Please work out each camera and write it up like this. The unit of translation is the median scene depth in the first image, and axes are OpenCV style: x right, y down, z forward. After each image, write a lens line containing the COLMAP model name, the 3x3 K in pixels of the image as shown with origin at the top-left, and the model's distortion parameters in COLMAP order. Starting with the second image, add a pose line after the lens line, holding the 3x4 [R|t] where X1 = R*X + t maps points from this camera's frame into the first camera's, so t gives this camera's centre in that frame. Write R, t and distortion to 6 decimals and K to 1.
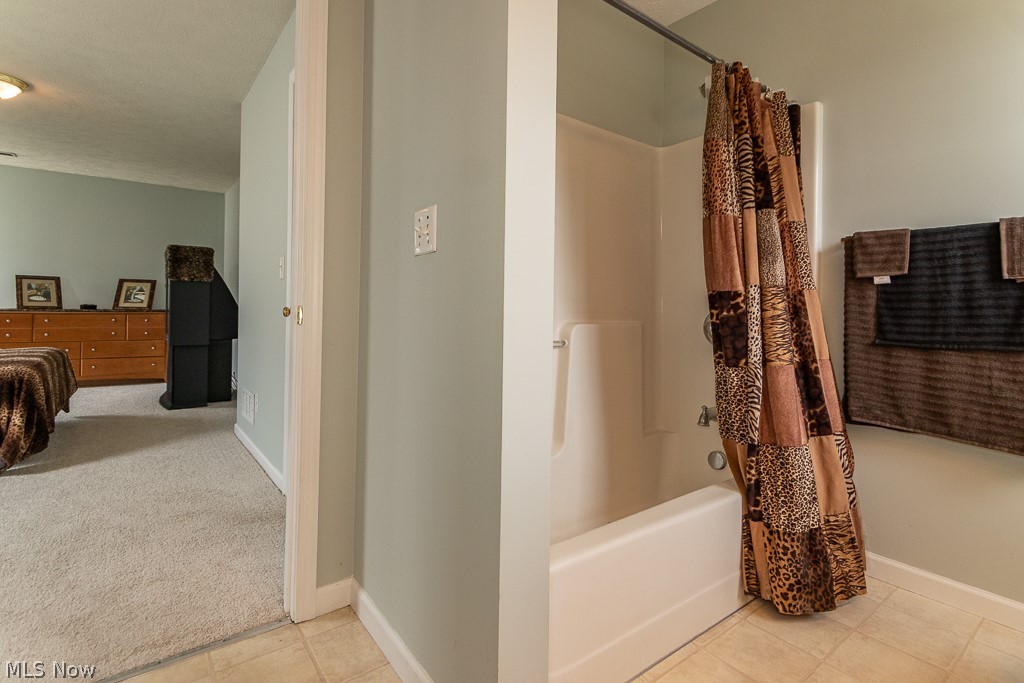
lens RADIAL K [[490.5, 0, 510.5], [0, 490.5, 310.0], [0, 0, 1]] dist [0.012038, 0.000115]
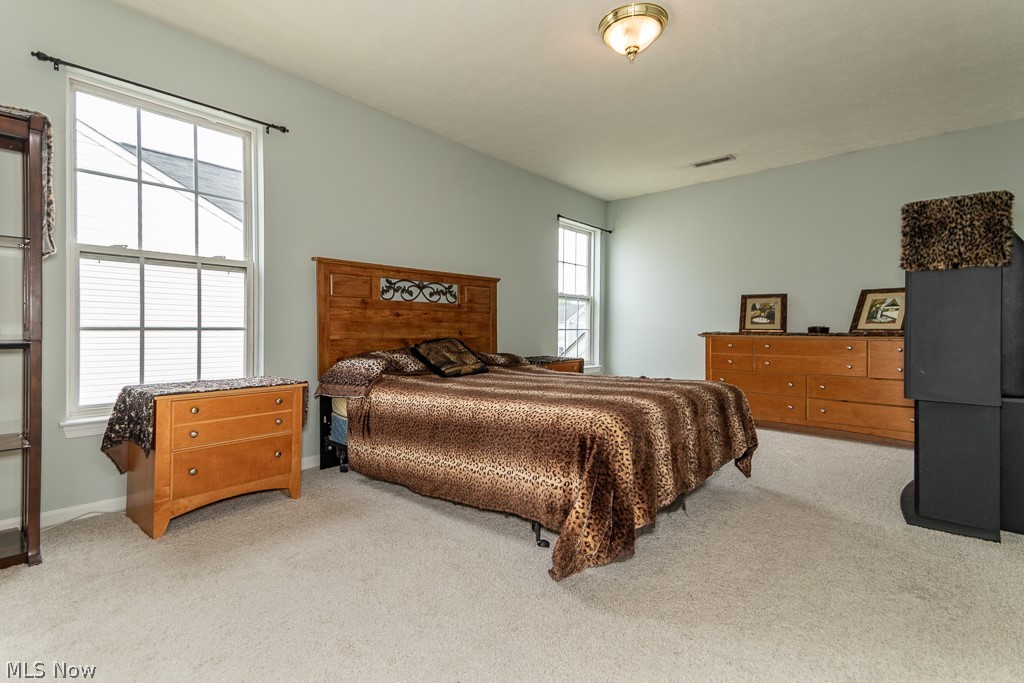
lens RADIAL K [[471.6, 0, 510.4], [0, 471.6, 338.5], [0, 0, 1]] dist [0.027172, -0.000214]
pose [[0.171151, -0.004282, -0.985236, -0.222962], [0.000131, 0.999991, -0.004323, 0.010762], [0.985245, 0.000610, 0.171150, 0.430354]]
